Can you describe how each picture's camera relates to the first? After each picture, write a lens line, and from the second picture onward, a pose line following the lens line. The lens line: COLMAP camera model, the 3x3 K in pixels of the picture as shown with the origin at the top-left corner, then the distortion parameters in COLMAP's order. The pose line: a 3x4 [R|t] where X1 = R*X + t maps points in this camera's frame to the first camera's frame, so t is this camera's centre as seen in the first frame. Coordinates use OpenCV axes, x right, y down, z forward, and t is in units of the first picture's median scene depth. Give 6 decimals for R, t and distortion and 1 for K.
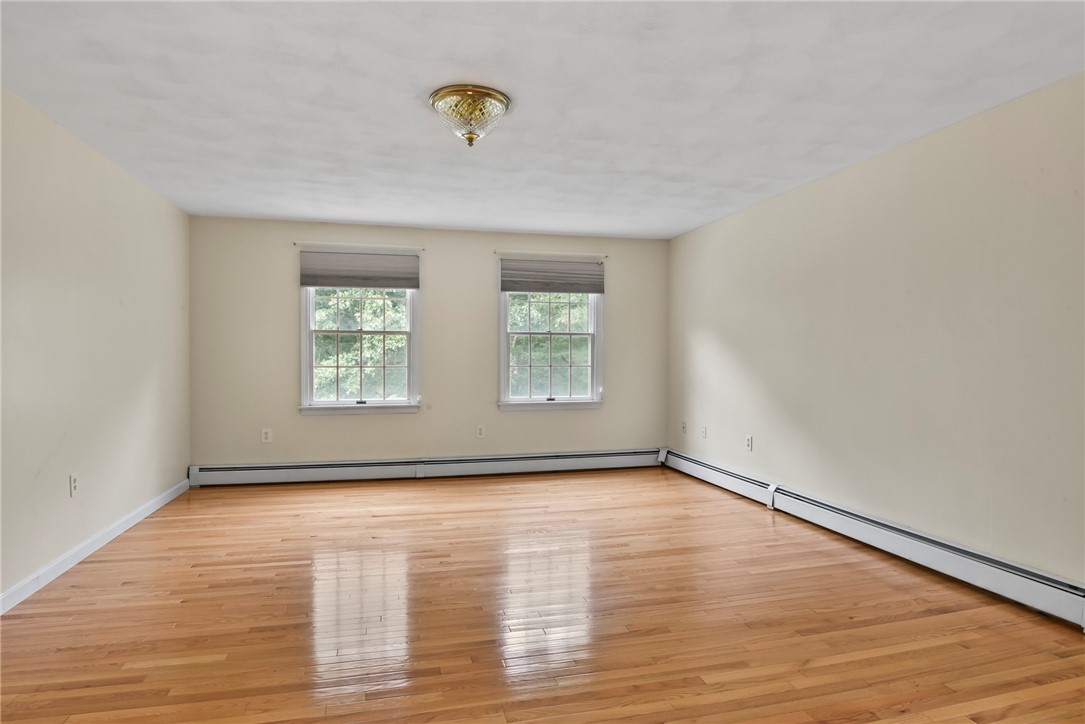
lens RADIAL K [[611.4, 0, 542.0], [0, 611.4, 366.3], [0, 0, 1]] dist [-0.014083, -0.003435]
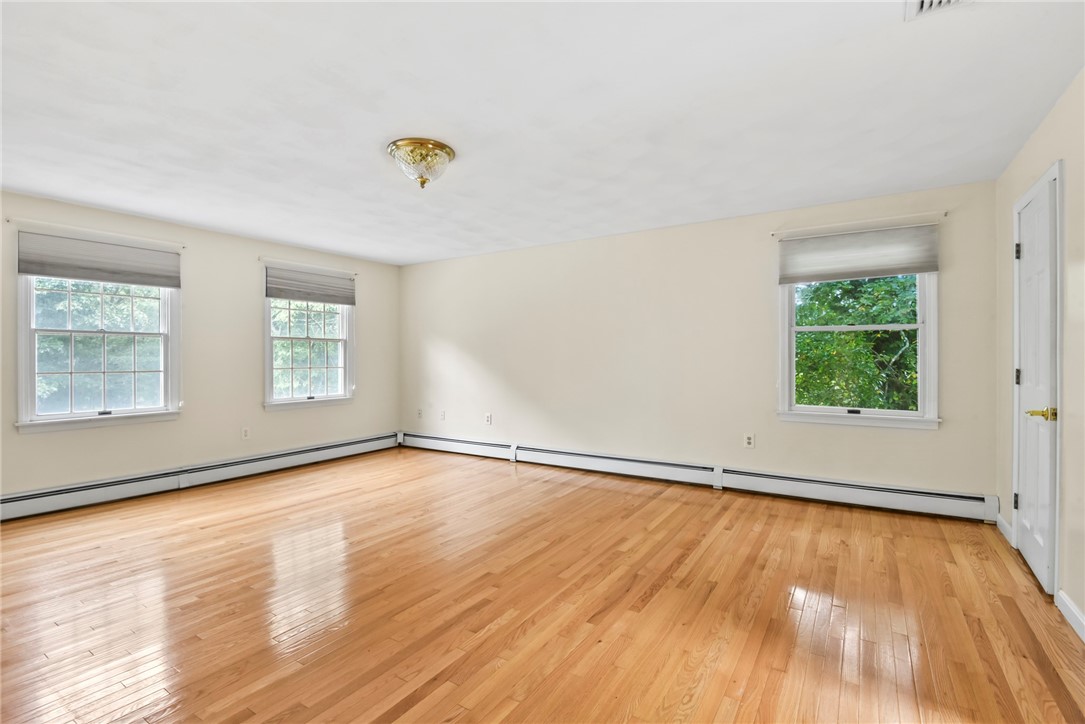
lens RADIAL K [[503.7, 0, 543.9], [0, 503.7, 357.0], [0, 0, 1]] dist [-0.011304, -0.005303]
pose [[0.730037, -0.003821, 0.683397, -0.320820], [0.017680, 0.999755, -0.013297, -0.000192], [-0.683179, 0.021790, 0.729926, 0.049458]]
